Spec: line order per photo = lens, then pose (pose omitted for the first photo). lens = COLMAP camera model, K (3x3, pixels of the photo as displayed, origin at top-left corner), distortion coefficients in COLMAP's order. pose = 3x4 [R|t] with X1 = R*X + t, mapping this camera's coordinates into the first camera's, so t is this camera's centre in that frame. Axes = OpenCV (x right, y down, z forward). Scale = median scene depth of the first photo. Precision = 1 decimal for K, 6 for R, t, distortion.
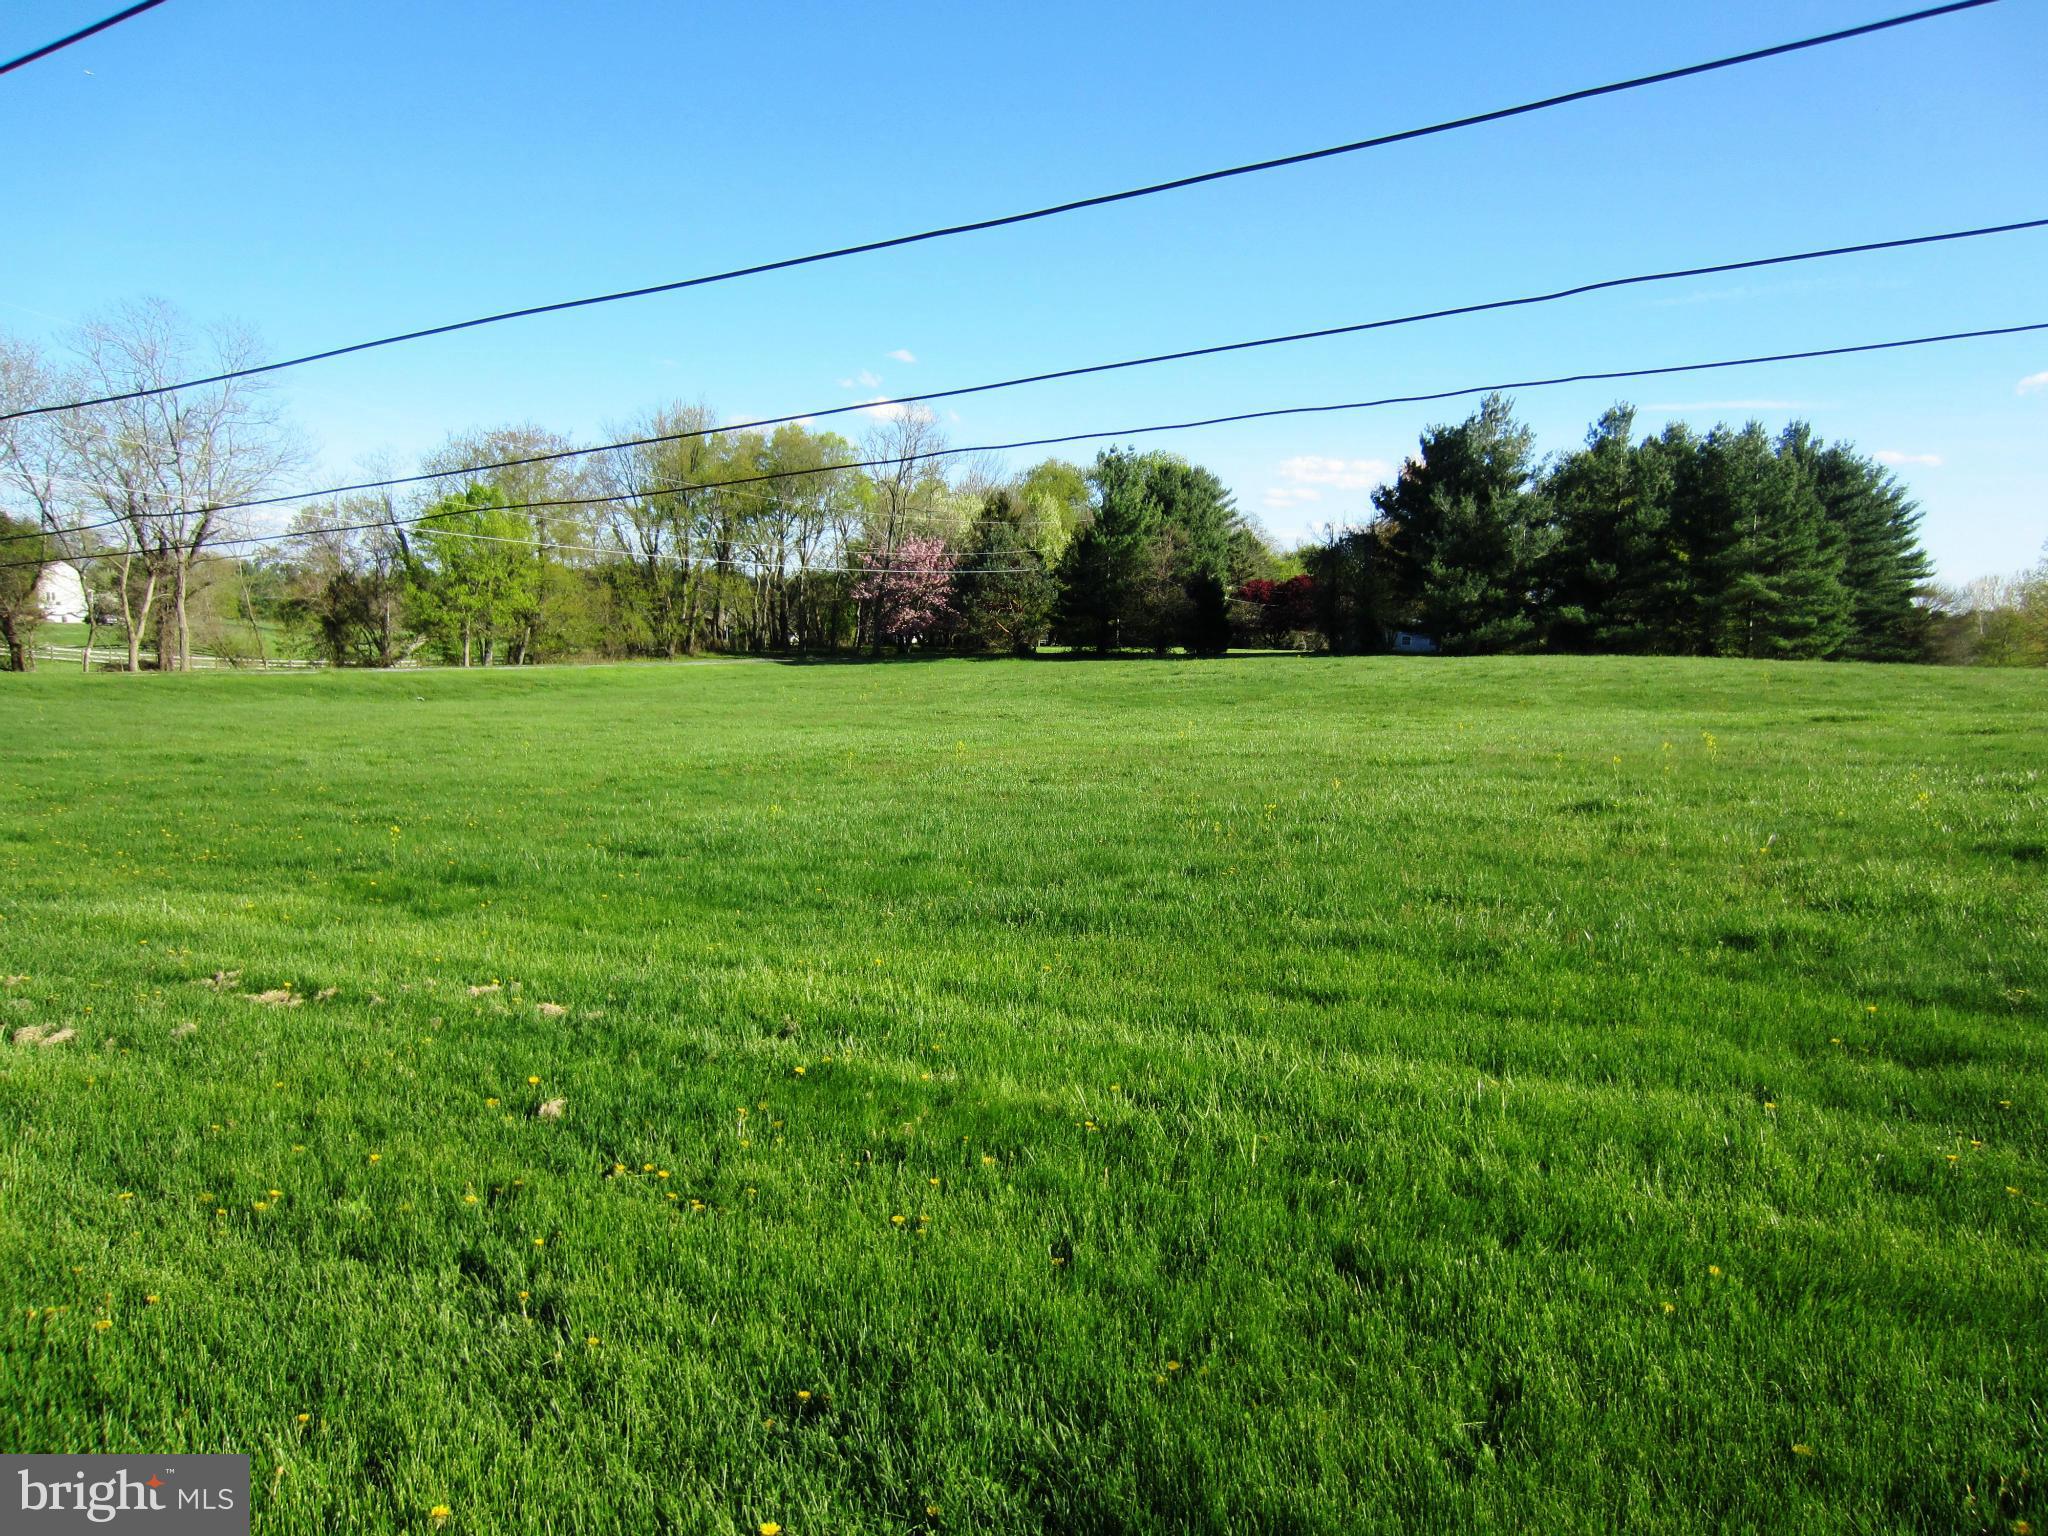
lens RADIAL K [[1441.9, 0, 1024.0], [0, 1441.9, 768.0], [0, 0, 1]] dist [-0.039444, 0.010099]
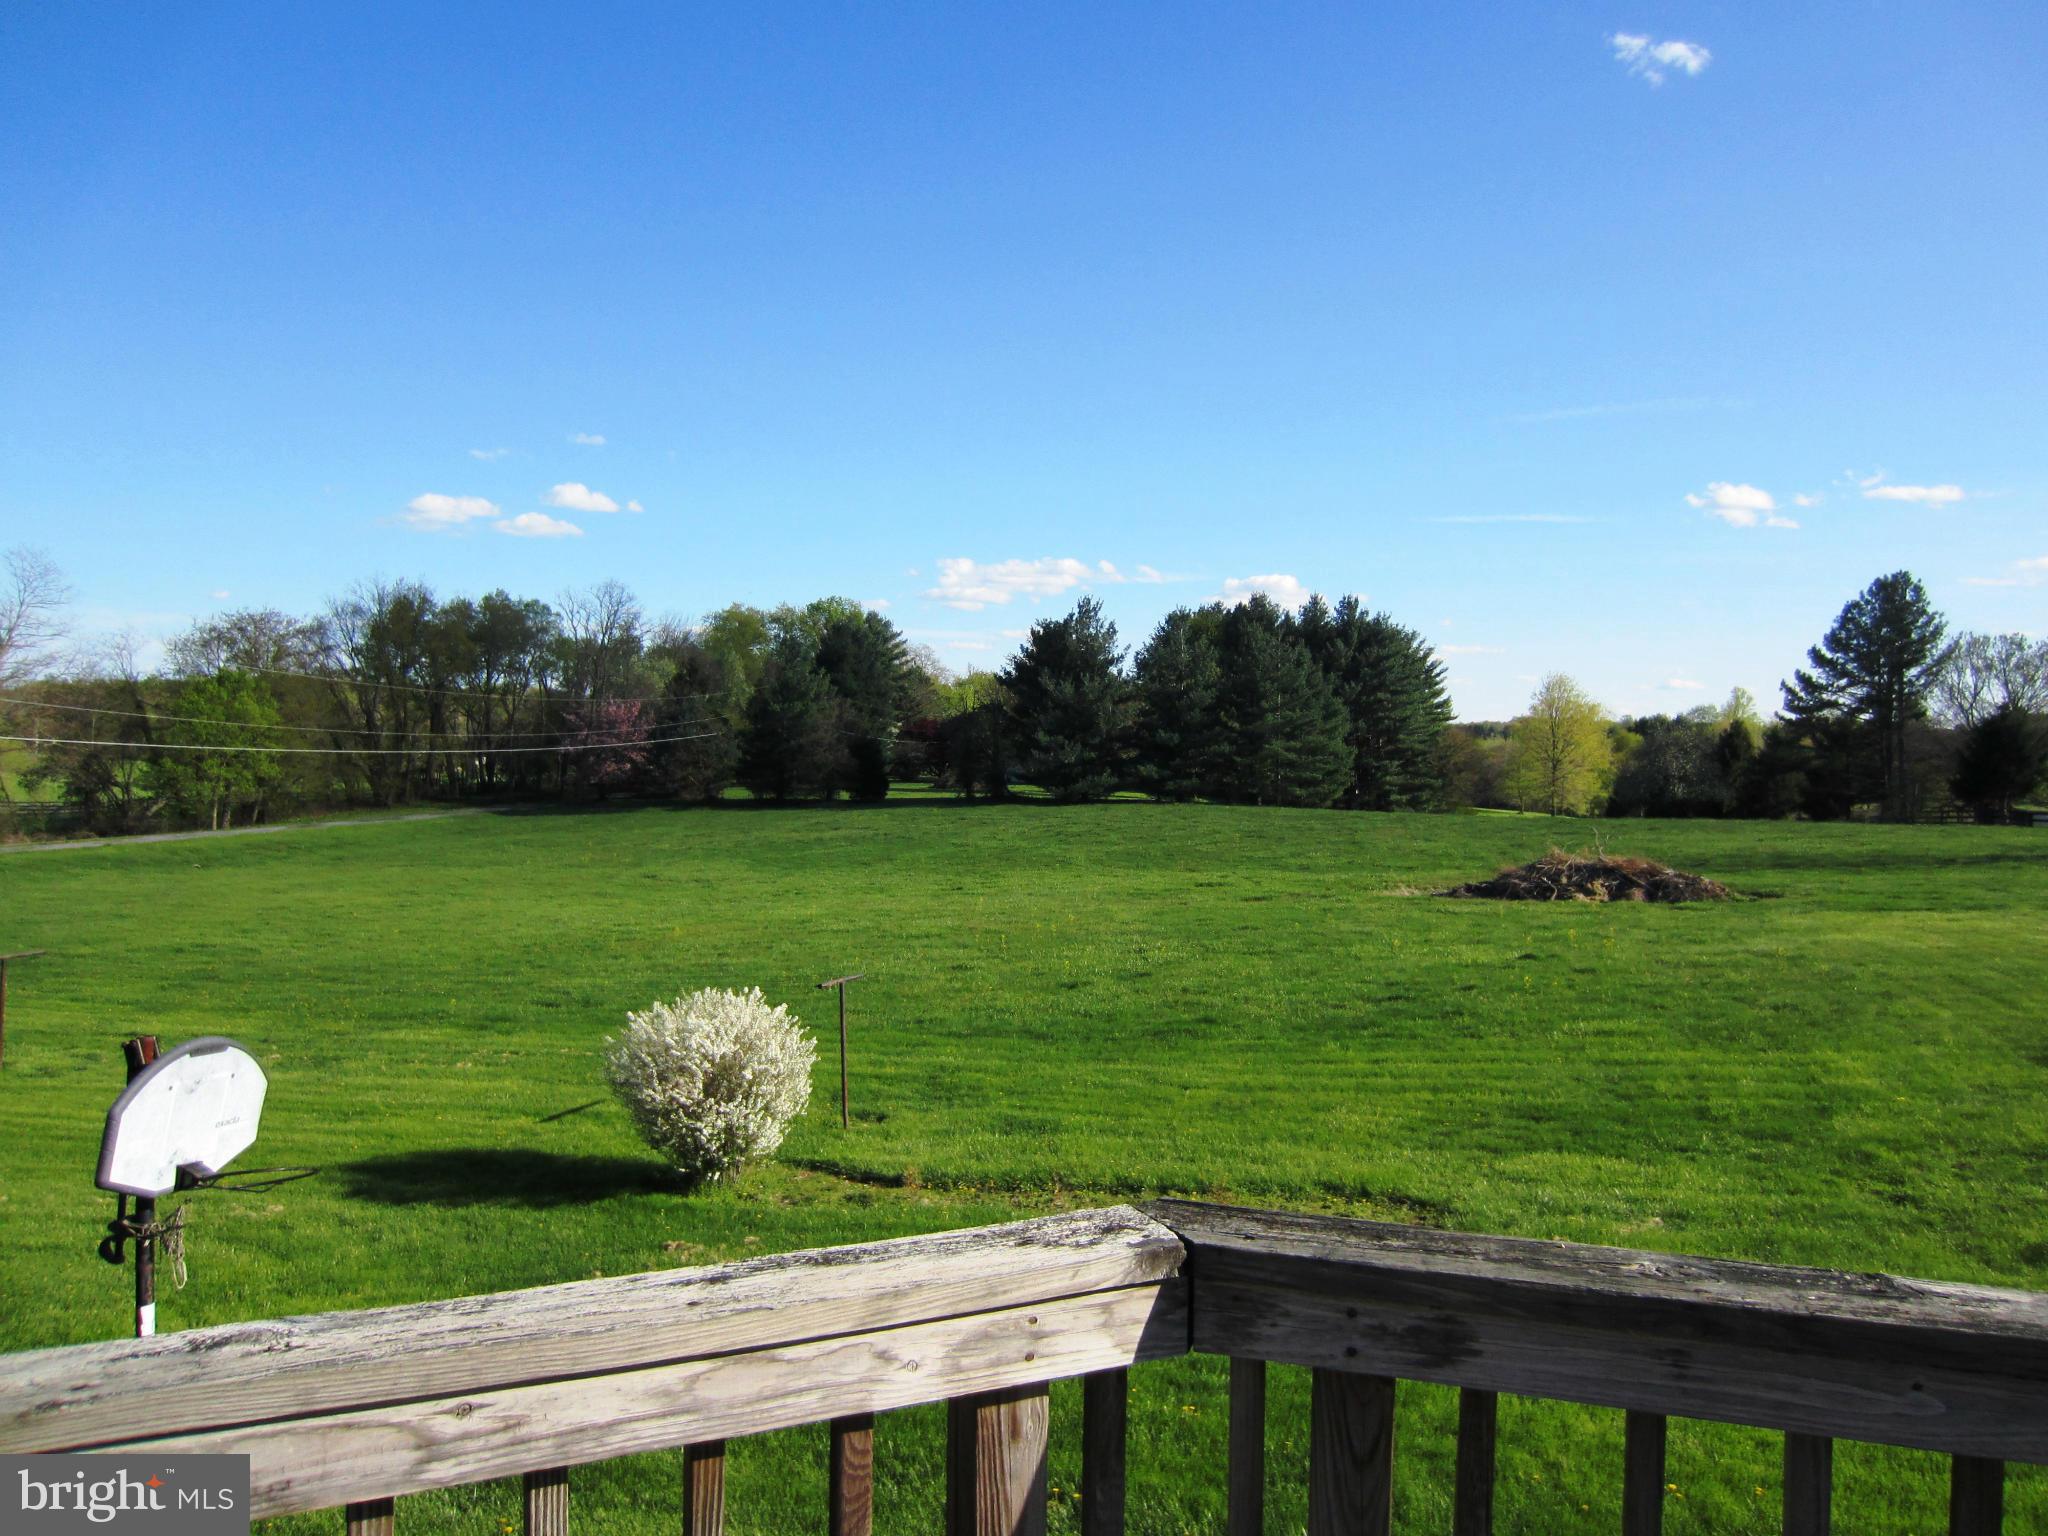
lens RADIAL K [[1441.9, 0, 1024.0], [0, 1441.9, 768.0], [0, 0, 1]] dist [-0.039444, 0.010099]
pose [[0.977434, -0.011361, 0.210937, 0.000672], [0.026344, 0.997313, -0.068358, -0.023167], [-0.209593, 0.072372, 0.975107, -0.228488]]
